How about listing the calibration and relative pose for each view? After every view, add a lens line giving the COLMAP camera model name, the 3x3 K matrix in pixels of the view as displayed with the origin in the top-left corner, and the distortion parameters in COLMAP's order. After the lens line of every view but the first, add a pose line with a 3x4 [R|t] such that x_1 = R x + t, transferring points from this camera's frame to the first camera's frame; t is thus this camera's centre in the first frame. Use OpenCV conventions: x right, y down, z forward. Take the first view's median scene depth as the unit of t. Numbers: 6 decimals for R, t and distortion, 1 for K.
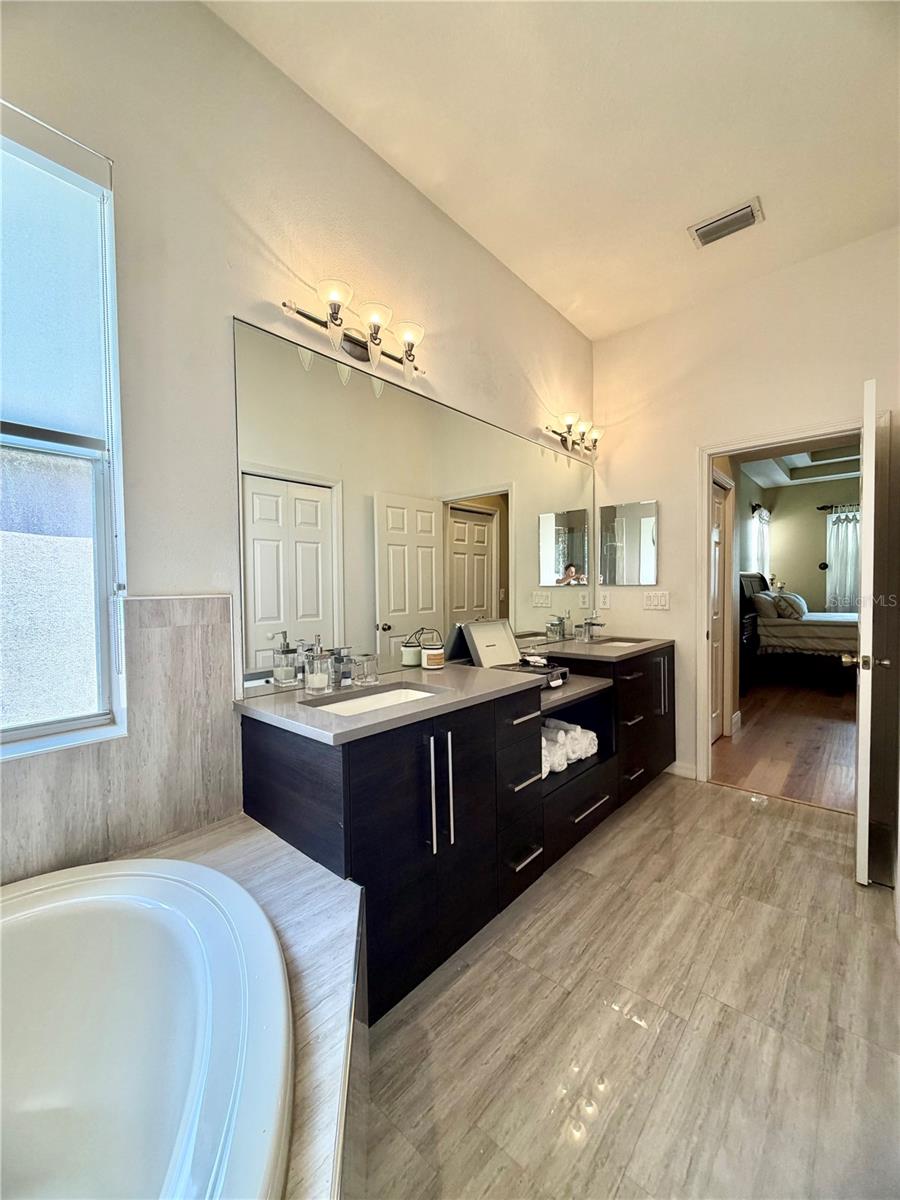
lens RADIAL K [[476.7, 0, 448.5], [0, 476.7, 602.8], [0, 0, 1]] dist [0.001186, 0.000647]
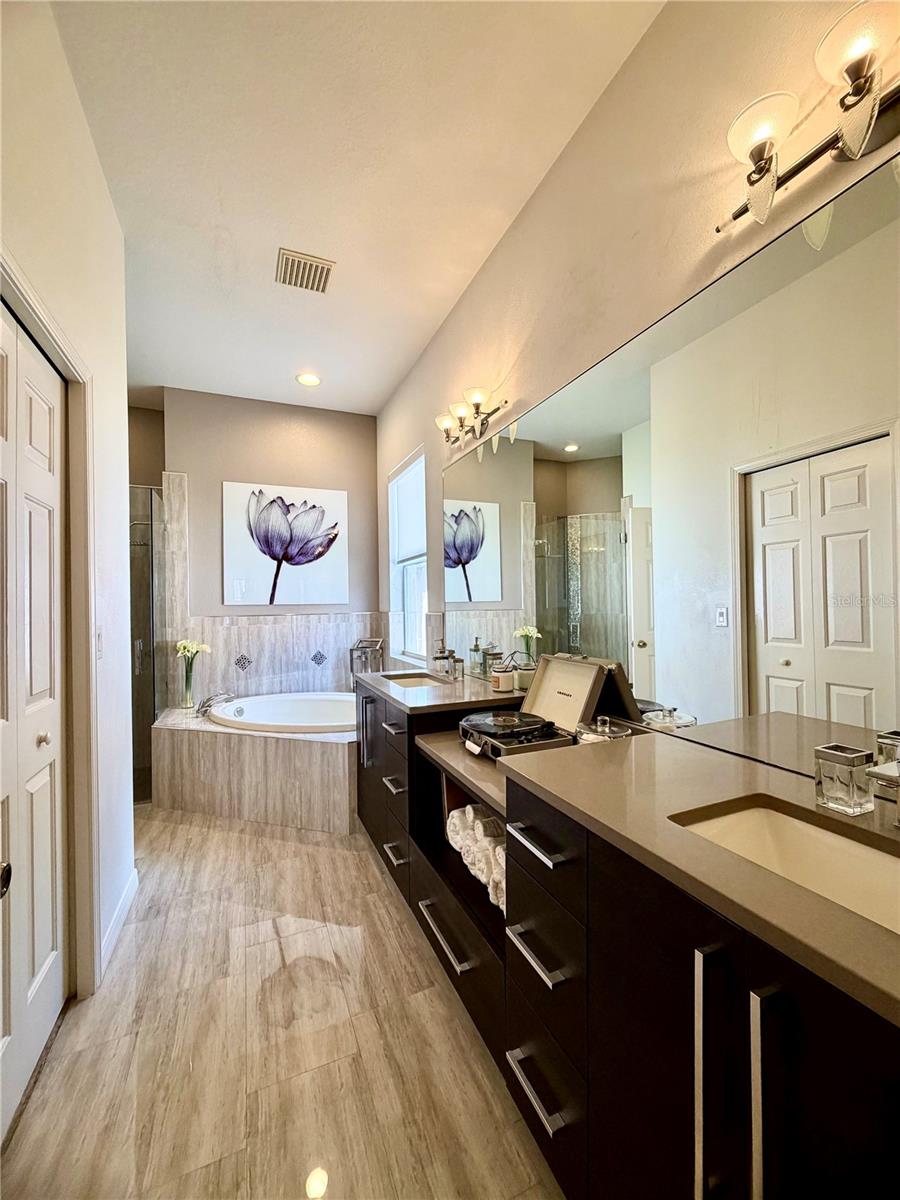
lens RADIAL K [[476.7, 0, 448.5], [0, 476.7, 602.8], [0, 0, 1]] dist [0.001186, 0.000647]
pose [[-0.421180, 0.015987, -0.906836, 1.126192], [-0.005858, 0.999776, 0.020346, -0.081692], [0.906958, 0.013881, -0.420992, 1.595040]]
